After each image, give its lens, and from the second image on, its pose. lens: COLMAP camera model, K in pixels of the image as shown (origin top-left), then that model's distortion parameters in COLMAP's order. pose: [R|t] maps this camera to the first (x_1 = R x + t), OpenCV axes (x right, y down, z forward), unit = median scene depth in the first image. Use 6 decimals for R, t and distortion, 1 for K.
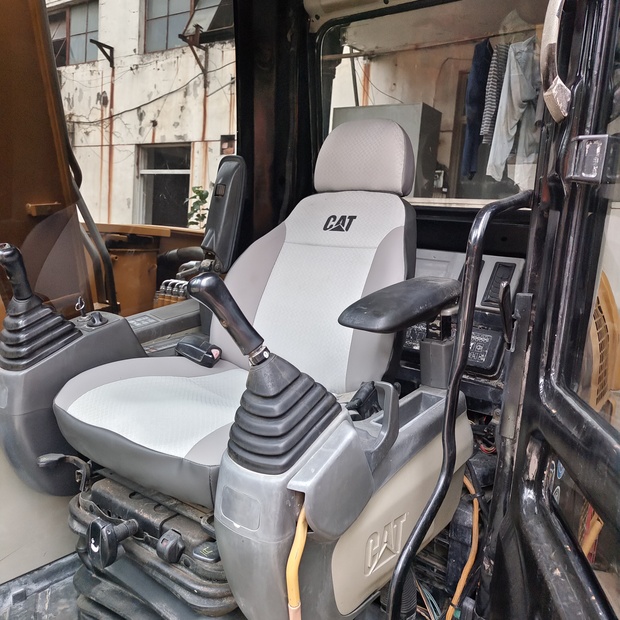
lens RADIAL K [[572.2, 0, 316.3], [0, 572.2, 310.8], [0, 0, 1]] dist [0.037230, 0.000000]
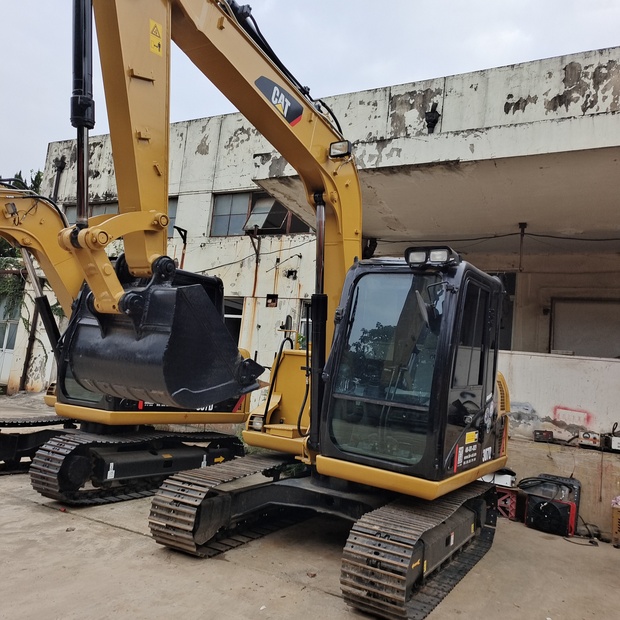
lens RADIAL K [[572.2, 0, 317.9], [0, 572.2, 310.1], [0, 0, 1]] dist [0.037230, 0.000000]
pose [[0.995562, 0.040058, 0.085161, -0.360050], [-0.019520, 0.973106, -0.229529, 0.159900], [-0.092066, 0.226848, 0.969569, -0.977444]]
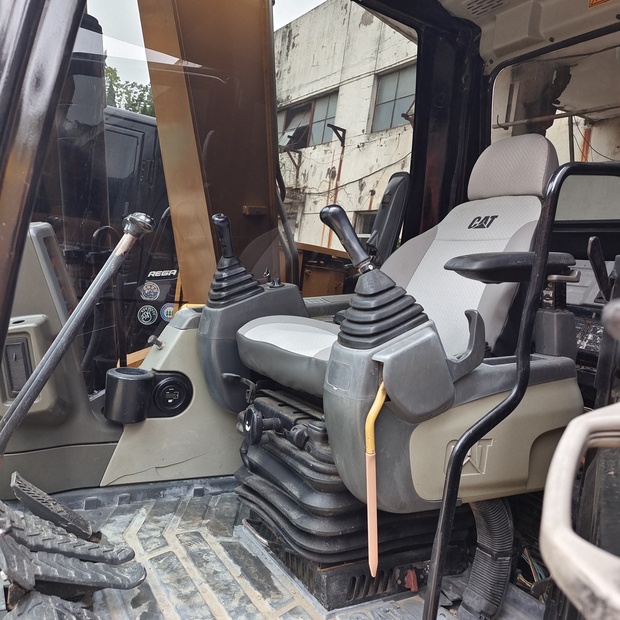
lens RADIAL K [[572.2, 0, 312.5], [0, 572.2, 308.2], [0, 0, 1]] dist [0.037230, 0.000000]
pose [[0.930389, 0.069649, -0.359897, 0.053336], [-0.116482, 0.987071, -0.110100, 0.064828], [0.347576, 0.144357, 0.926473, -0.054238]]
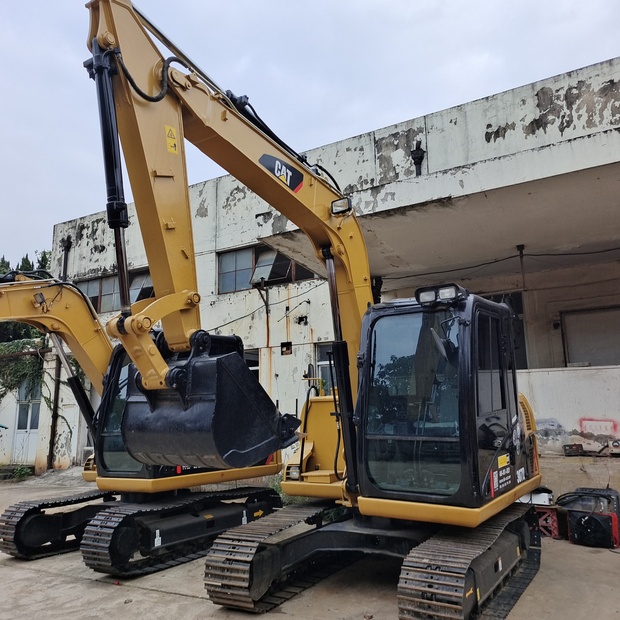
lens RADIAL K [[572.2, 0, 317.7], [0, 572.2, 309.6], [0, 0, 1]] dist [0.037230, 0.000000]
pose [[0.993885, -0.083443, 0.072323, -0.388092], [0.101361, 0.949253, -0.297732, 0.156274], [-0.043809, 0.303242, 0.951906, -1.044267]]
